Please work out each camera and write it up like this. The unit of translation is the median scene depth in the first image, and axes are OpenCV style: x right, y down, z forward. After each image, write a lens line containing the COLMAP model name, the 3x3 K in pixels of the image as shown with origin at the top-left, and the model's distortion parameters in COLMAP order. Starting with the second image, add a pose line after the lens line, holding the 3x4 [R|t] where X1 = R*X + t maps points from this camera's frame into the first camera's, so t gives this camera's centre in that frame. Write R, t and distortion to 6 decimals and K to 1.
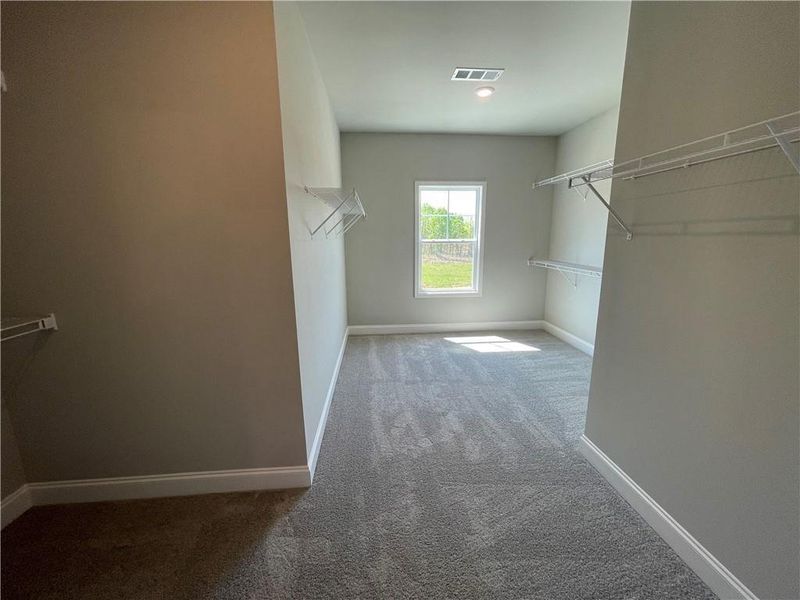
lens RADIAL K [[295.9, 0, 404.2], [0, 295.9, 299.0], [0, 0, 1]] dist [-0.001635, -0.000095]
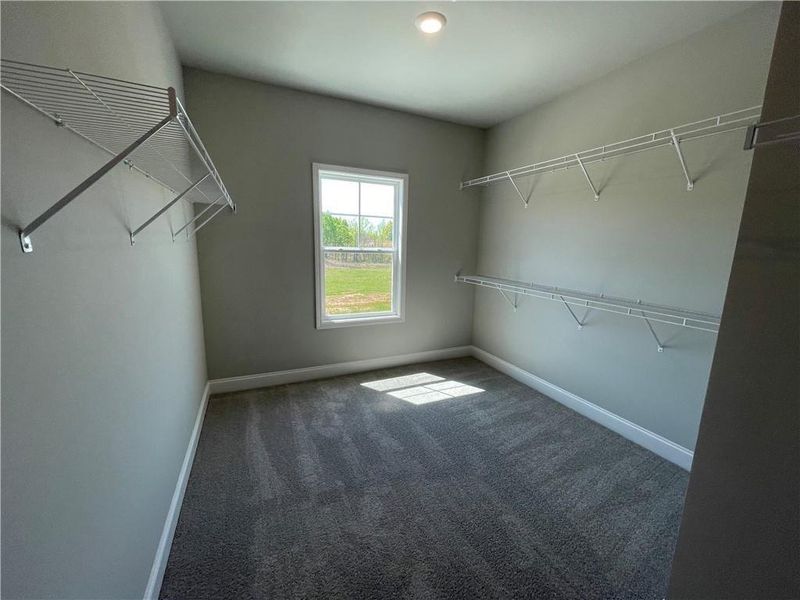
lens RADIAL K [[325.0, 0, 402.1], [0, 325.0, 303.9], [0, 0, 1]] dist [0.001386, -0.000599]
pose [[0.944923, -0.030317, 0.325884, -0.022023], [0.037787, 0.999148, -0.016618, -0.046642], [-0.325103, 0.028017, 0.945264, 0.214108]]
